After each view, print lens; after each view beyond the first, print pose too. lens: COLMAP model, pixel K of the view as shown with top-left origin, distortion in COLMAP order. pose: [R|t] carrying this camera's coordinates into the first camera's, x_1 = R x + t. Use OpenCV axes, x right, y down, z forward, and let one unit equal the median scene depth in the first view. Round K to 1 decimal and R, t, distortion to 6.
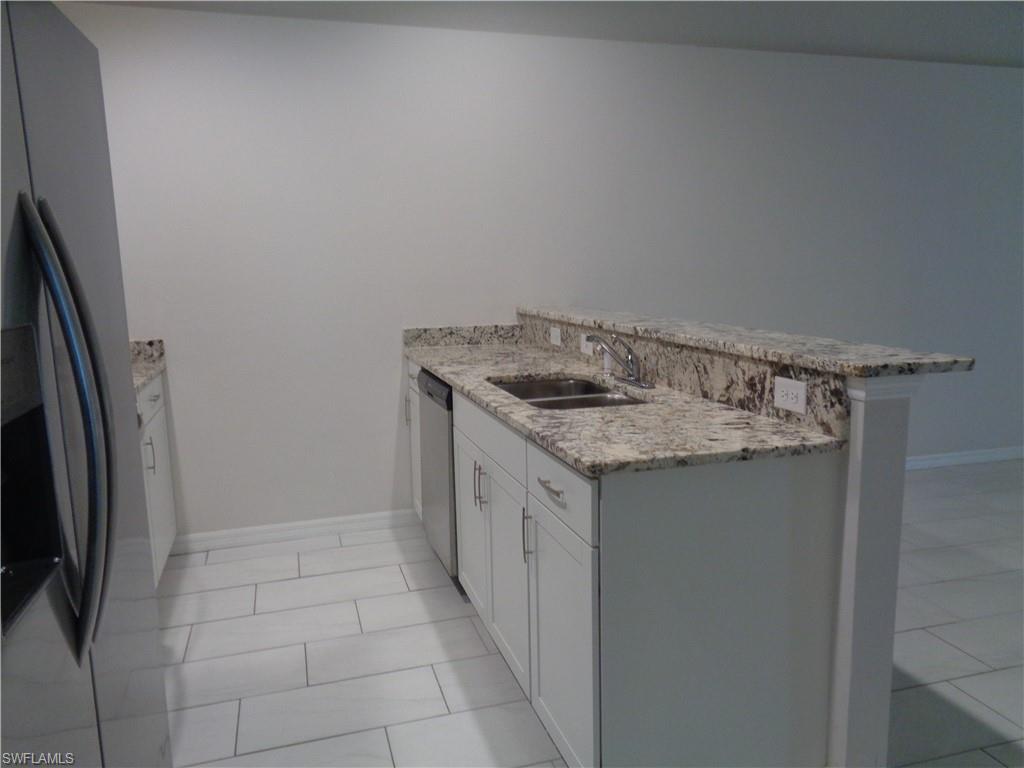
lens RADIAL K [[787.6, 0, 509.3], [0, 787.6, 381.6], [0, 0, 1]] dist [0.022515, 0.005184]
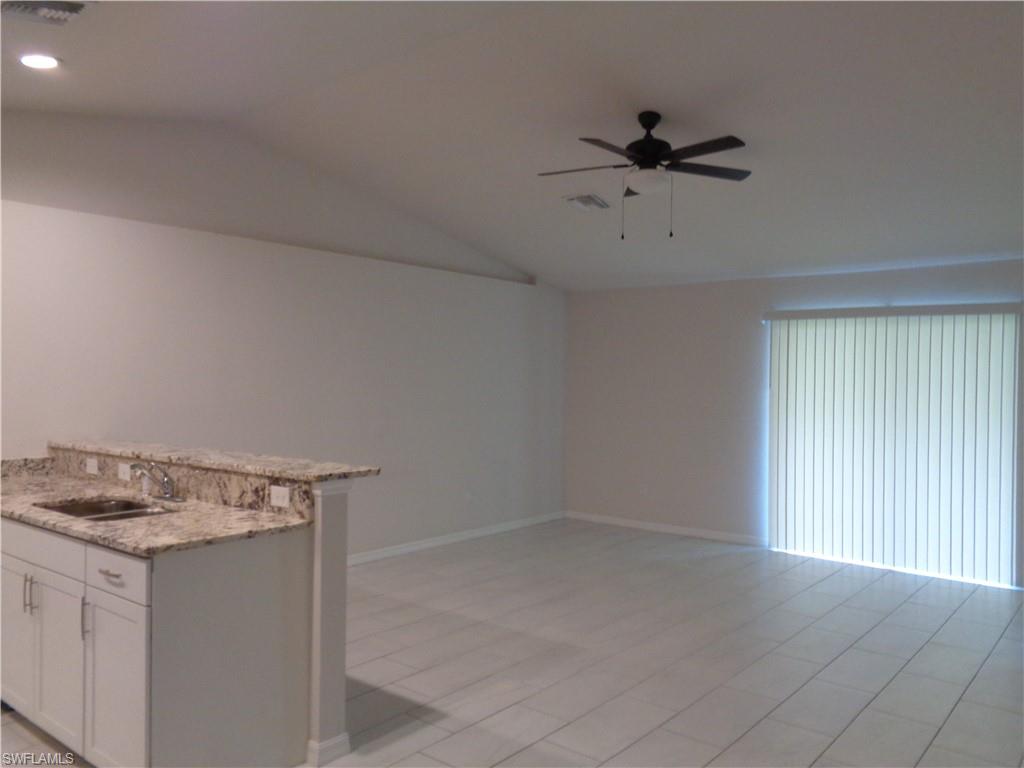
lens RADIAL K [[787.6, 0, 514.3], [0, 787.6, 380.6], [0, 0, 1]] dist [0.022515, 0.005184]
pose [[0.832016, 0.016698, 0.554501, -0.124484], [0.068982, 0.988675, -0.133278, 0.028320], [-0.550447, 0.149140, 0.821441, -0.546575]]
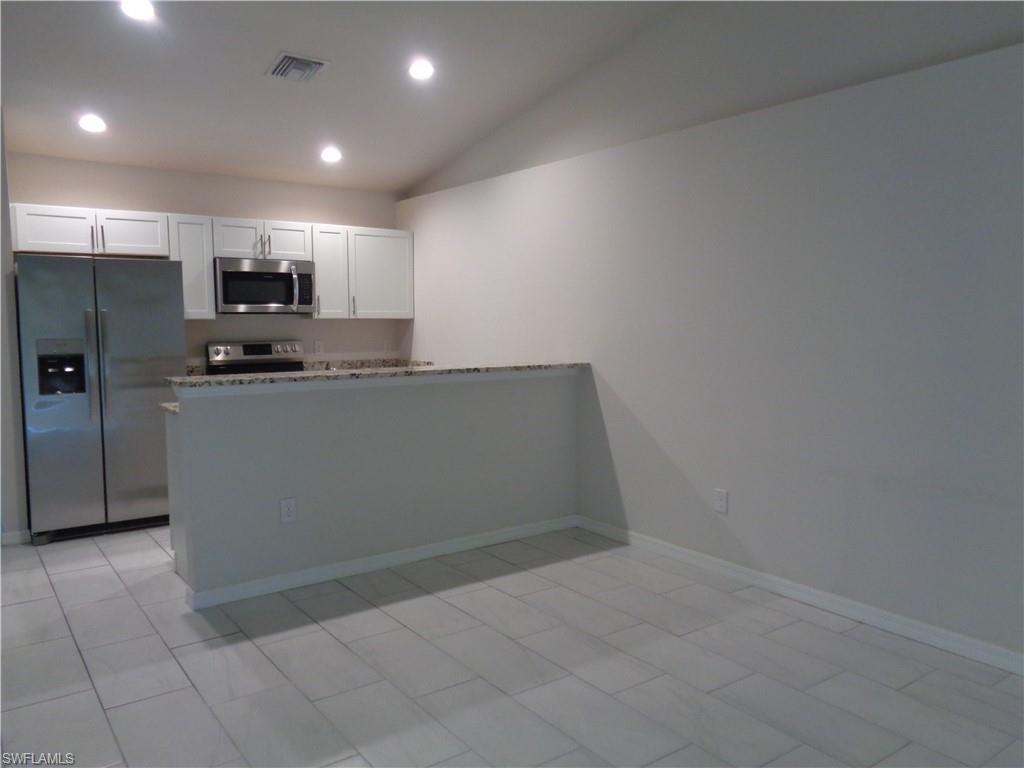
lens RADIAL K [[787.6, 0, 510.7], [0, 787.6, 387.7], [0, 0, 1]] dist [0.022515, 0.005184]
pose [[0.348921, 0.107161, -0.931005, 2.299502], [-0.152010, 0.986757, 0.056608, -0.214960], [0.924742, 0.121770, 0.360590, 0.879170]]
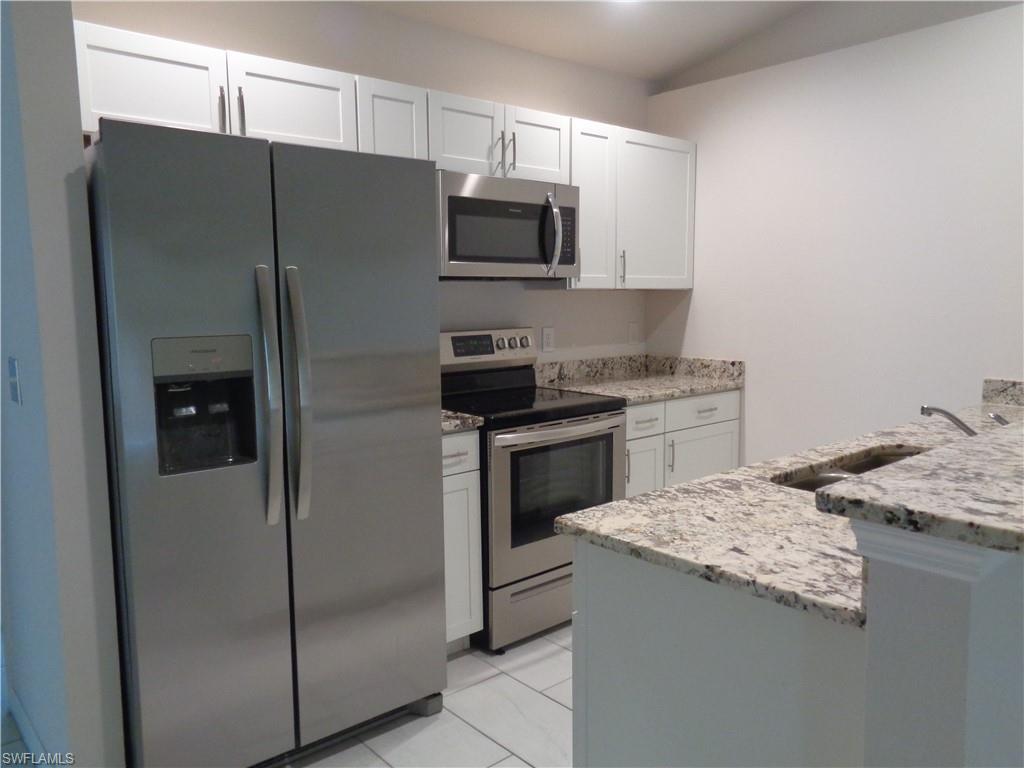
lens RADIAL K [[787.6, 0, 511.6], [0, 787.6, 384.9], [0, 0, 1]] dist [0.022515, 0.005184]
pose [[0.431871, 0.126237, -0.893057, 0.708883], [-0.144487, 0.987052, 0.069652, -0.088417], [0.890287, 0.098954, 0.444519, 0.401868]]
